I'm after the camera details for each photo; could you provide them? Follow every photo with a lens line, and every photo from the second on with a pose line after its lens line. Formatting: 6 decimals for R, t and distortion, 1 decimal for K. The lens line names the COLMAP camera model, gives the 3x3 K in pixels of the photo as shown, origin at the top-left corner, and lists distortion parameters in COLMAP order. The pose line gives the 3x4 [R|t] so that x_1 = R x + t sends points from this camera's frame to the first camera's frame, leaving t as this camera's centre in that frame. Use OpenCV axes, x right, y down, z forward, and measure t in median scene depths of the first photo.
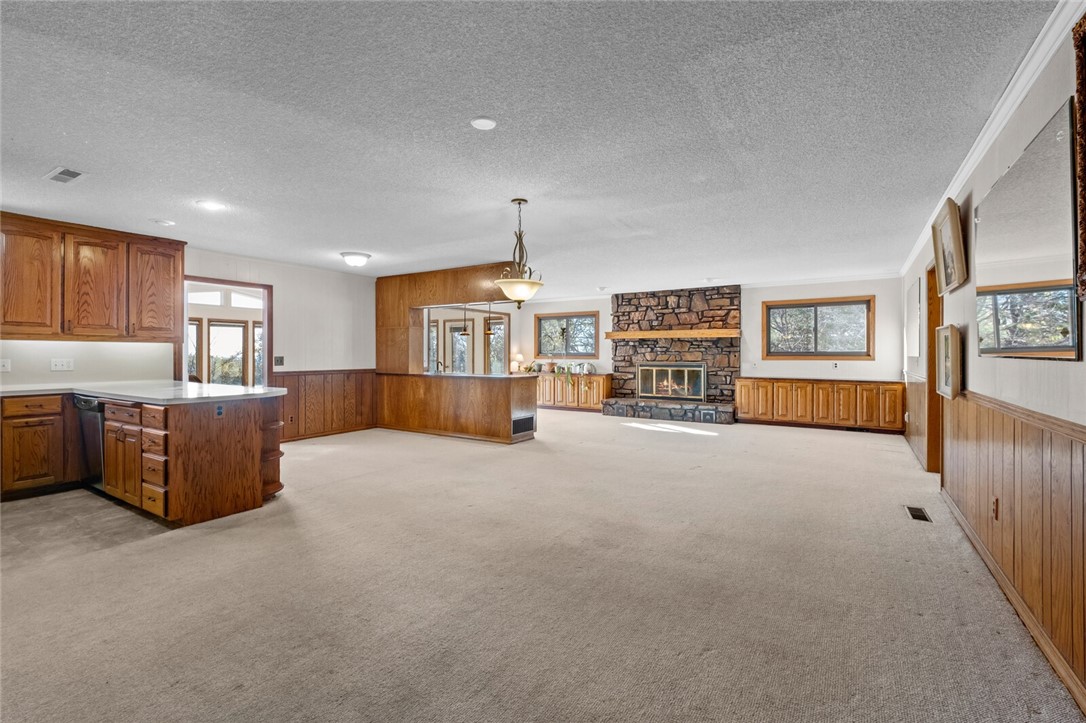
lens RADIAL K [[484.5, 0, 548.2], [0, 484.5, 356.6], [0, 0, 1]] dist [0.003338, -0.001290]
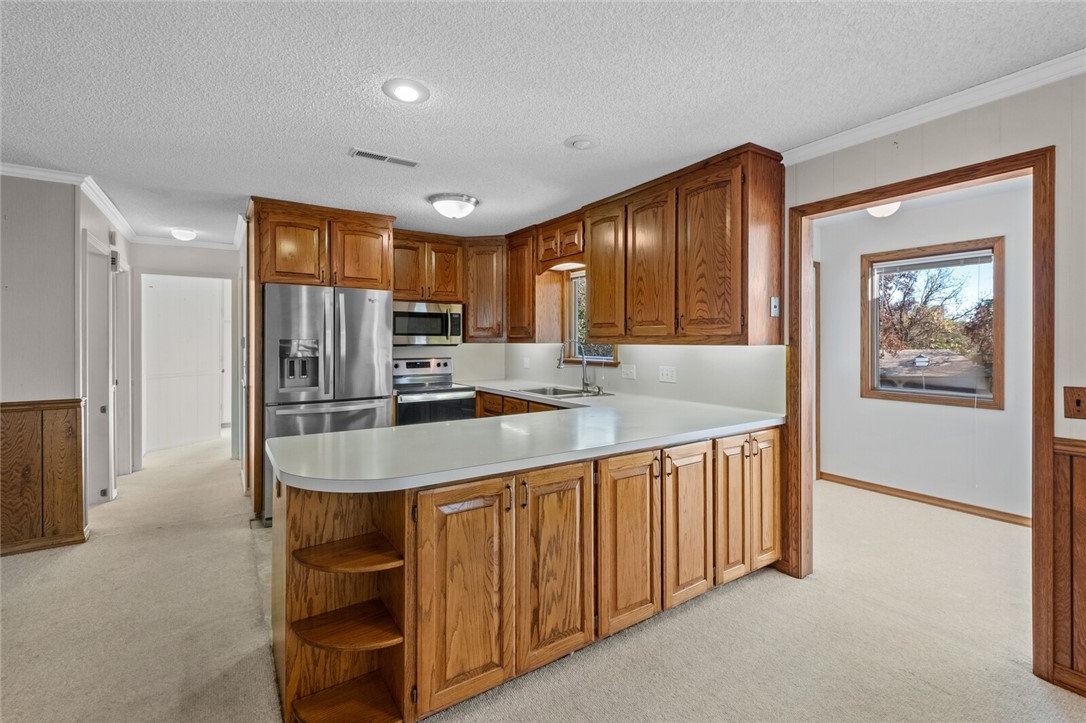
lens RADIAL K [[484.5, 0, 526.3], [0, 484.5, 342.0], [0, 0, 1]] dist [0.003338, -0.001290]
pose [[-0.405680, 0.001247, -0.914014, -0.234093], [-0.003412, 0.999990, 0.002879, -0.038441], [0.914009, 0.004287, -0.405672, 1.180718]]
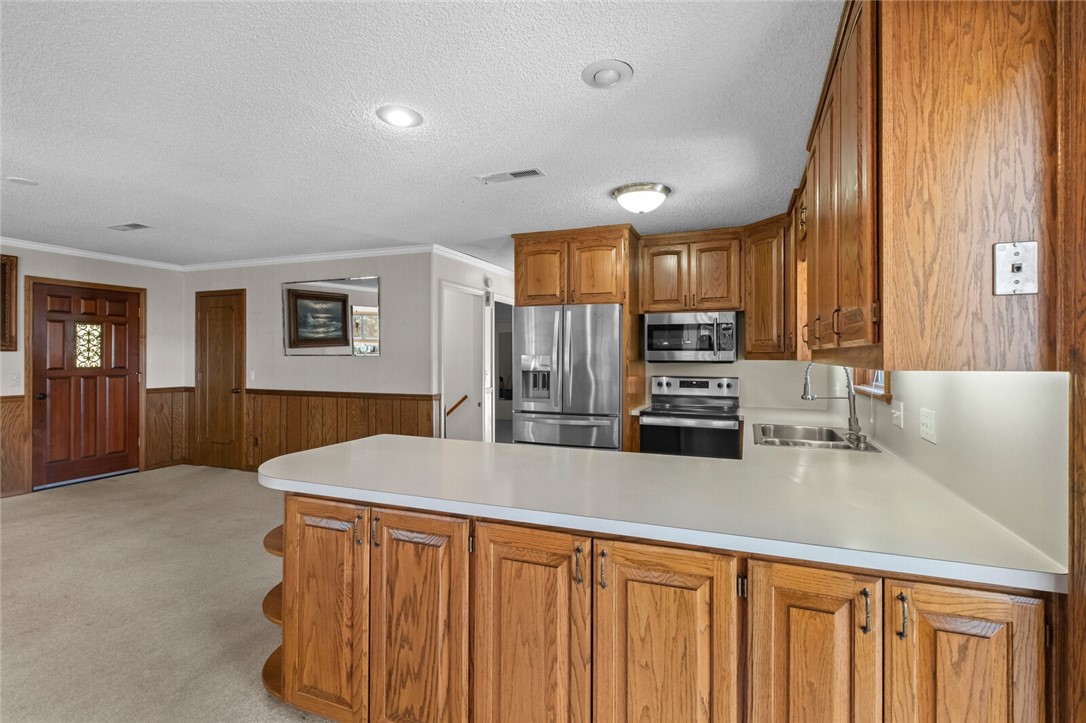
lens RADIAL K [[484.5, 0, 542.6], [0, 484.5, 356.0], [0, 0, 1]] dist [0.003338, -0.001290]
pose [[-0.974835, -0.004621, -0.222878, -0.647394], [-0.005588, 0.999978, 0.003707, -0.040671], [0.222856, 0.004860, -0.974839, 1.390267]]
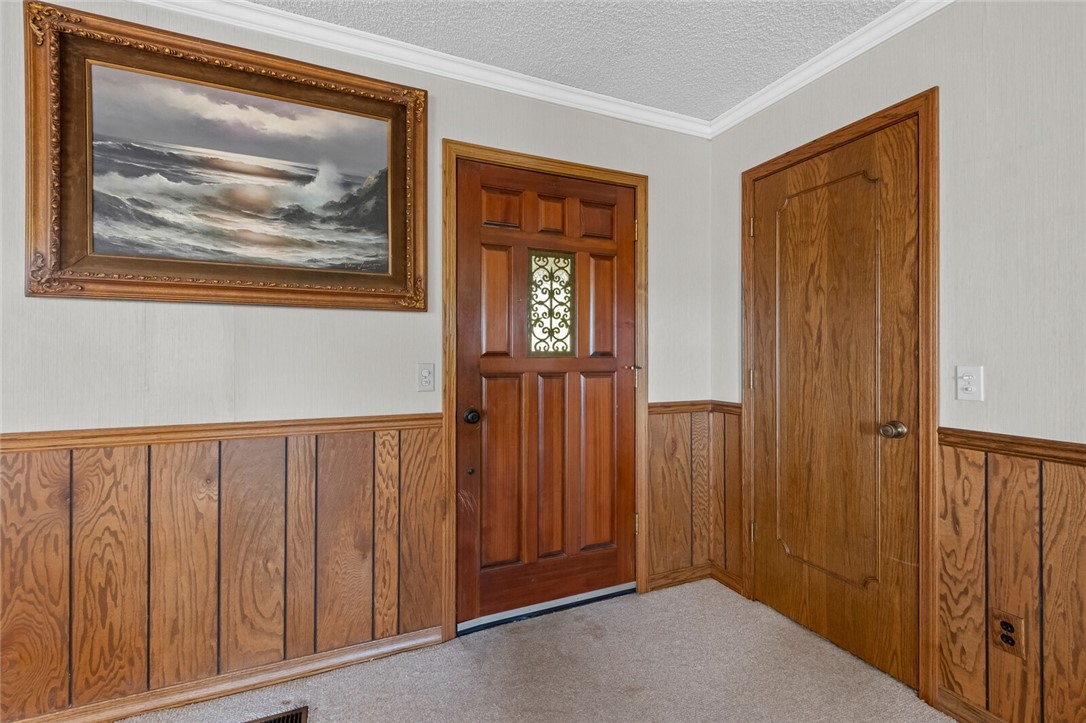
lens RADIAL K [[484.5, 0, 540.4], [0, 484.5, 354.0], [0, 0, 1]] dist [0.003338, -0.001290]
pose [[-0.837599, -0.001462, 0.546284, -0.107856], [0.001013, 0.999991, 0.004229, -0.003018], [-0.546285, 0.004096, -0.837590, 0.433743]]
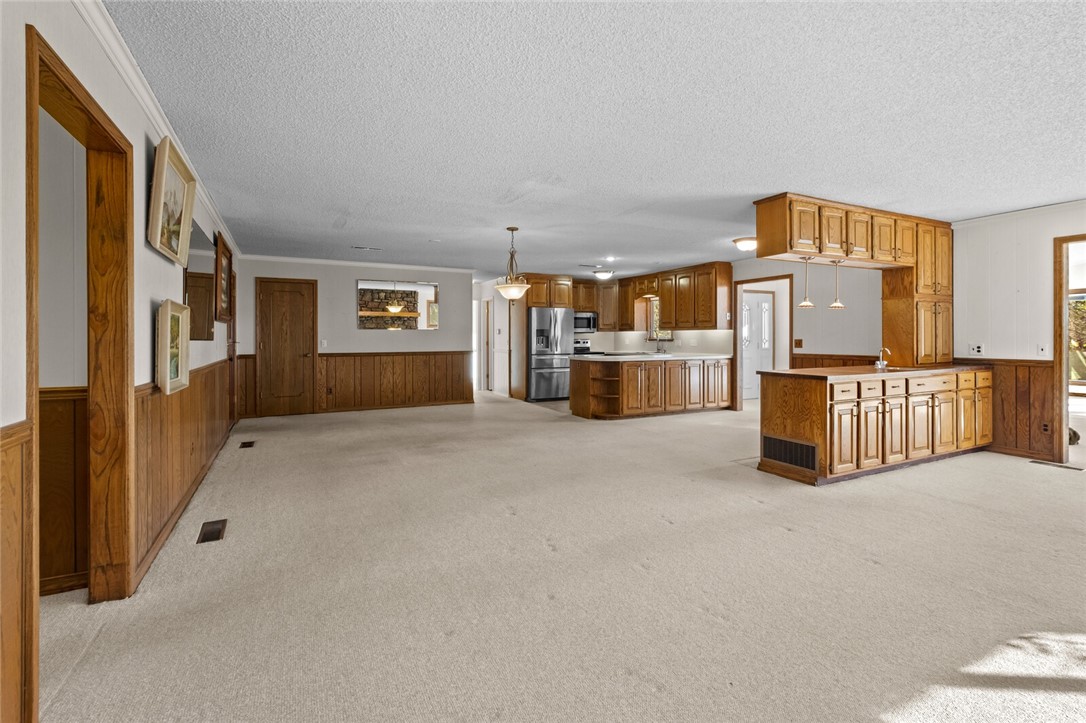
lens RADIAL K [[484.5, 0, 533.8], [0, 484.5, 336.8], [0, 0, 1]] dist [0.003338, -0.001290]
pose [[-0.503333, -0.001631, -0.864091, 0.955586], [-0.002915, 0.999996, -0.000189, -0.006005], [0.864088, 0.002423, -0.503335, 1.496820]]
